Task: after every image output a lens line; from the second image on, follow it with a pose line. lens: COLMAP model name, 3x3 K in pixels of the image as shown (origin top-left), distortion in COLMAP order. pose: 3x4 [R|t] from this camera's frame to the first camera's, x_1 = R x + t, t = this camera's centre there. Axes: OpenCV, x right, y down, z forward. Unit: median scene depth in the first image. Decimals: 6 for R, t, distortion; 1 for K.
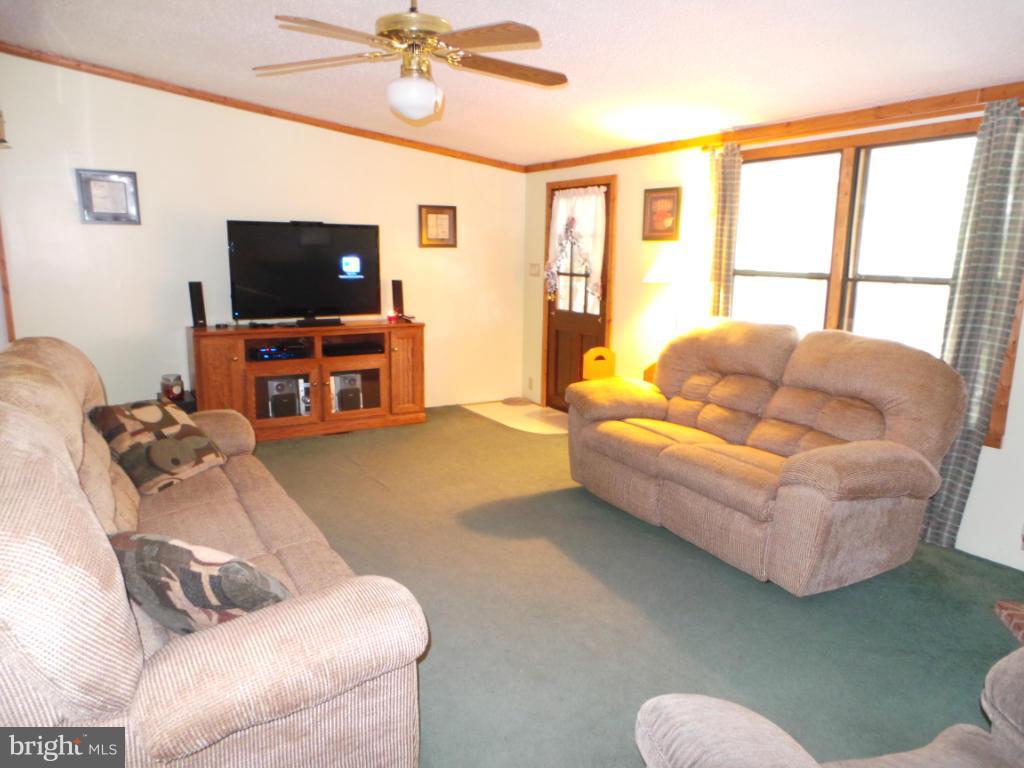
lens RADIAL K [[701.0, 0, 512.0], [0, 701.0, 384.0], [0, 0, 1]] dist [0.001245, 0.007373]
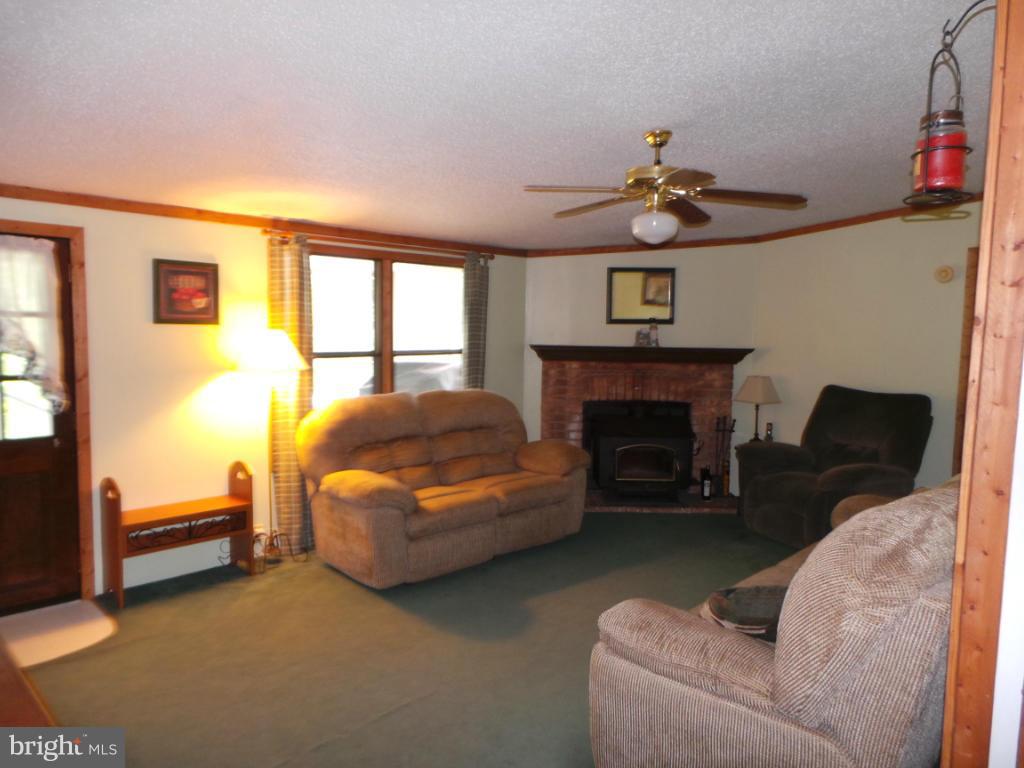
lens RADIAL K [[701.0, 0, 512.0], [0, 701.0, 384.0], [0, 0, 1]] dist [0.001245, 0.007373]
pose [[-0.247745, -0.097738, 0.963883, -0.698182], [0.164683, 0.976171, 0.141312, -0.194639], [-0.954726, 0.193745, -0.225745, 0.858787]]
